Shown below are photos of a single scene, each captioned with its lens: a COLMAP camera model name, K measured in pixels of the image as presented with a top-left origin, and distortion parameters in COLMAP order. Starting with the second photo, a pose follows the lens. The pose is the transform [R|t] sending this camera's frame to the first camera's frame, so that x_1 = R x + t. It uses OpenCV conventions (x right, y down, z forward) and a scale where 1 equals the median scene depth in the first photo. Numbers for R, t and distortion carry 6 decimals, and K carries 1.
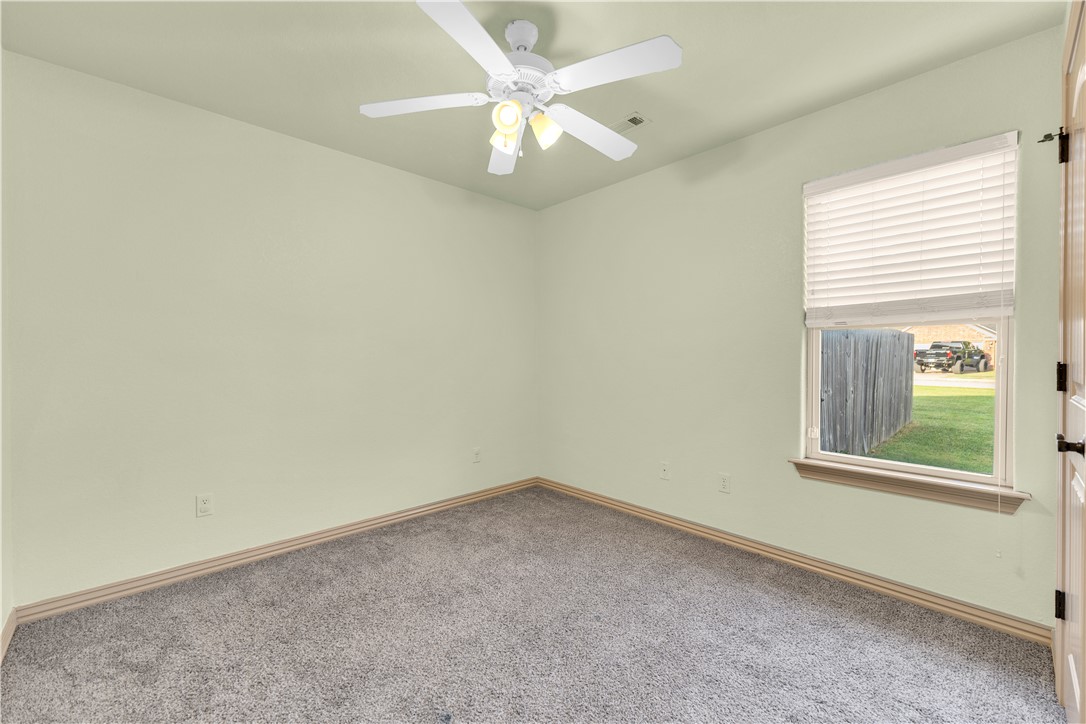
lens RADIAL K [[444.4, 0, 537.5], [0, 444.4, 371.4], [0, 0, 1]] dist [0.002212, 0.000188]
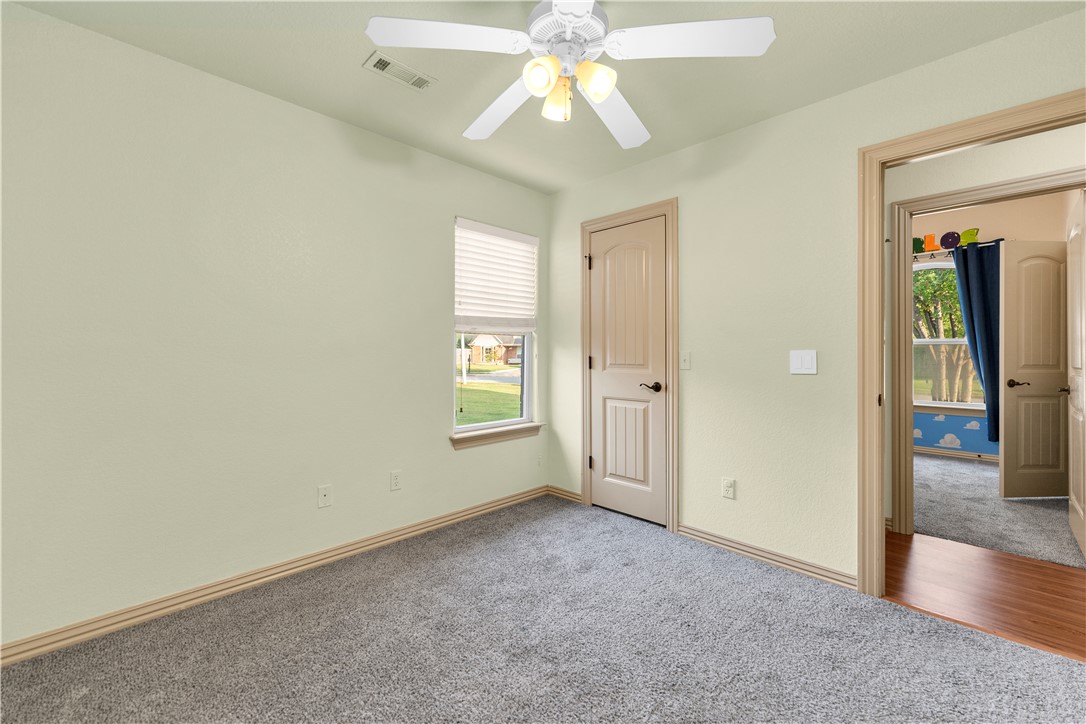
lens RADIAL K [[441.9, 0, 542.3], [0, 441.9, 358.1], [0, 0, 1]] dist [0.001406, 0.000072]
pose [[-0.030843, -0.007292, 0.999498, -0.673706], [0.035048, 0.999351, 0.008372, -0.021535], [-0.998910, 0.035289, -0.030567, 0.816990]]
